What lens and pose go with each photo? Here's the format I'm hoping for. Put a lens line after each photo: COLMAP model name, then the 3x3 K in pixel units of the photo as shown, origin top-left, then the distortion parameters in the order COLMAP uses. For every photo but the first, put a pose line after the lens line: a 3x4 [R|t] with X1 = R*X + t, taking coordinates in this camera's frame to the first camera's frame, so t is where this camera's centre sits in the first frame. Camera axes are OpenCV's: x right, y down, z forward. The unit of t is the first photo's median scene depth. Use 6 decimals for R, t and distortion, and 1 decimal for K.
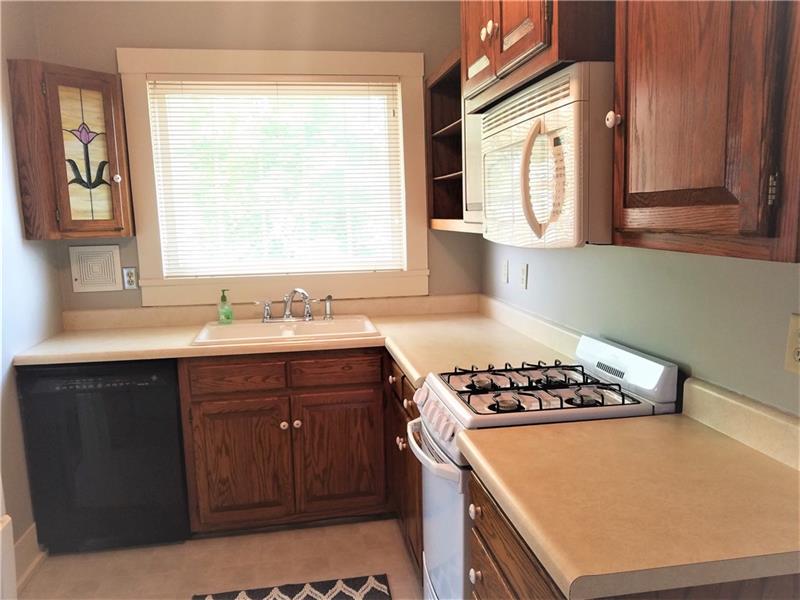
lens RADIAL K [[635.2, 0, 397.3], [0, 635.2, 305.3], [0, 0, 1]] dist [-0.014815, -0.002572]
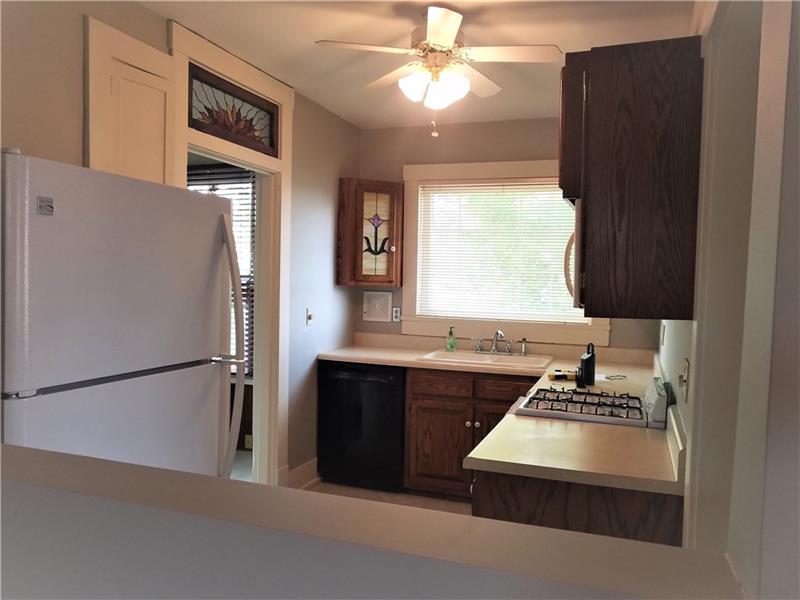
lens RADIAL K [[635.2, 0, 403.1], [0, 635.2, 299.0], [0, 0, 1]] dist [-0.014815, -0.002572]
pose [[0.857333, 0.059139, -0.511353, 0.384304], [-0.111801, 0.991058, -0.072826, 0.030804], [0.502474, 0.119606, 0.856279, -0.303086]]
